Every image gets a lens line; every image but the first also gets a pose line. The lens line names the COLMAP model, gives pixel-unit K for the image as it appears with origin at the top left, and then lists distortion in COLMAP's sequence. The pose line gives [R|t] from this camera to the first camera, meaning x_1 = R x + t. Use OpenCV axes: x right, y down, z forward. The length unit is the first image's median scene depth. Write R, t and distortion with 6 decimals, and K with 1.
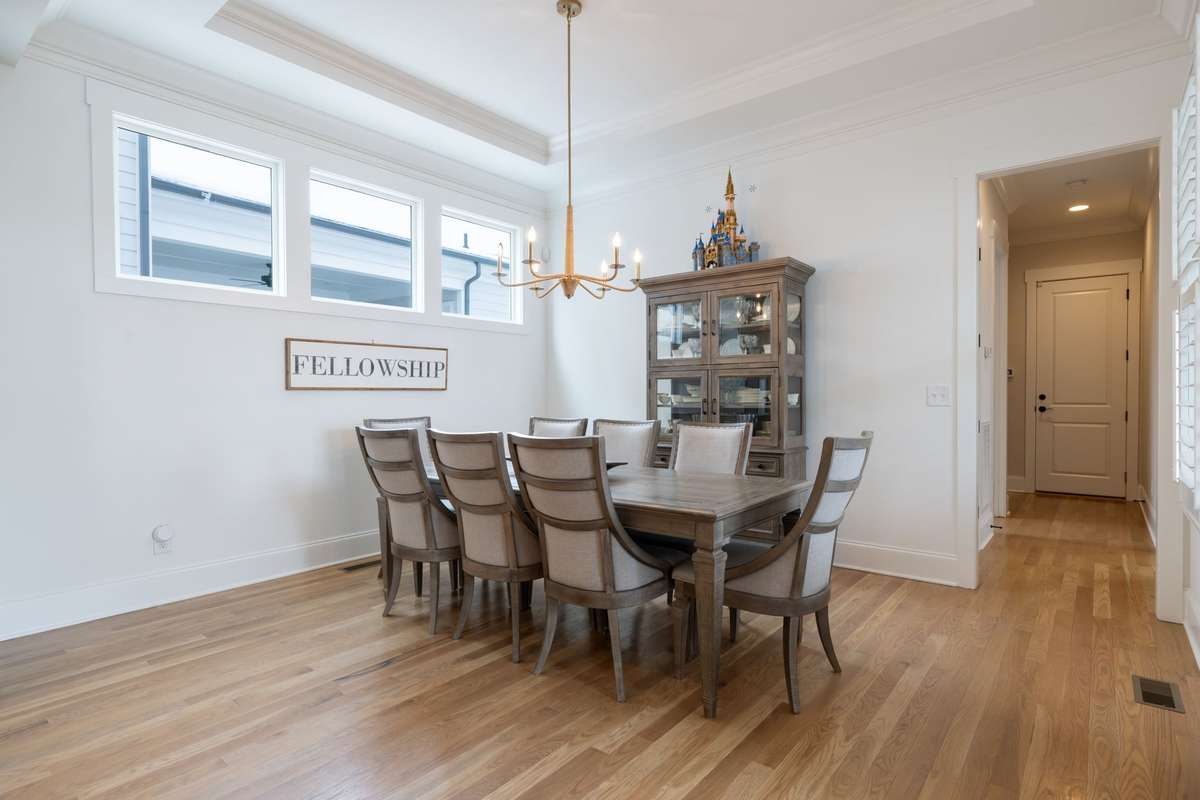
lens RADIAL K [[619.1, 0, 600.0], [0, 619.1, 400.0], [0, 0, 1]] dist [-0.000069, 0.000092]
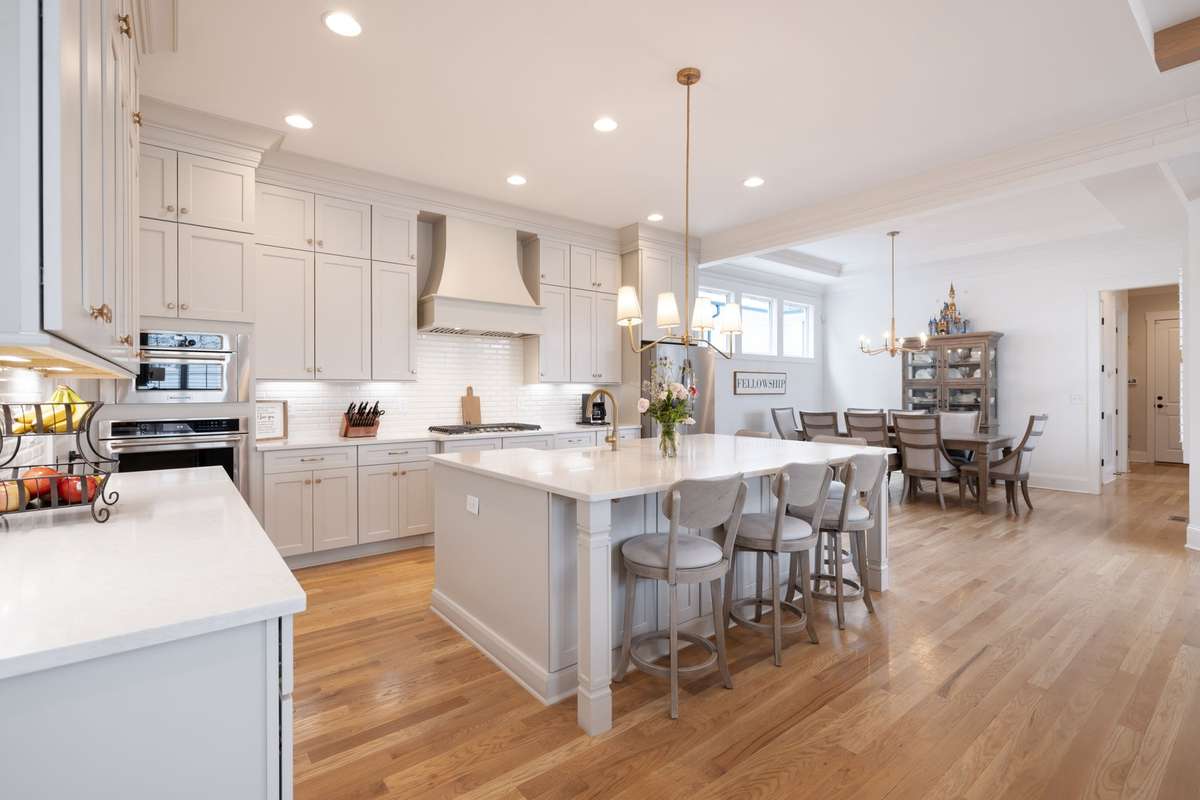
lens RADIAL K [[546.5, 0, 596.9], [0, 546.5, 389.1], [0, 0, 1]] dist [0.000093, 0.000035]
pose [[0.975418, 0.001307, -0.220361, -0.524150], [-0.003415, 0.999952, -0.009185, -0.015788], [0.220338, 0.009712, 0.975375, -0.964250]]
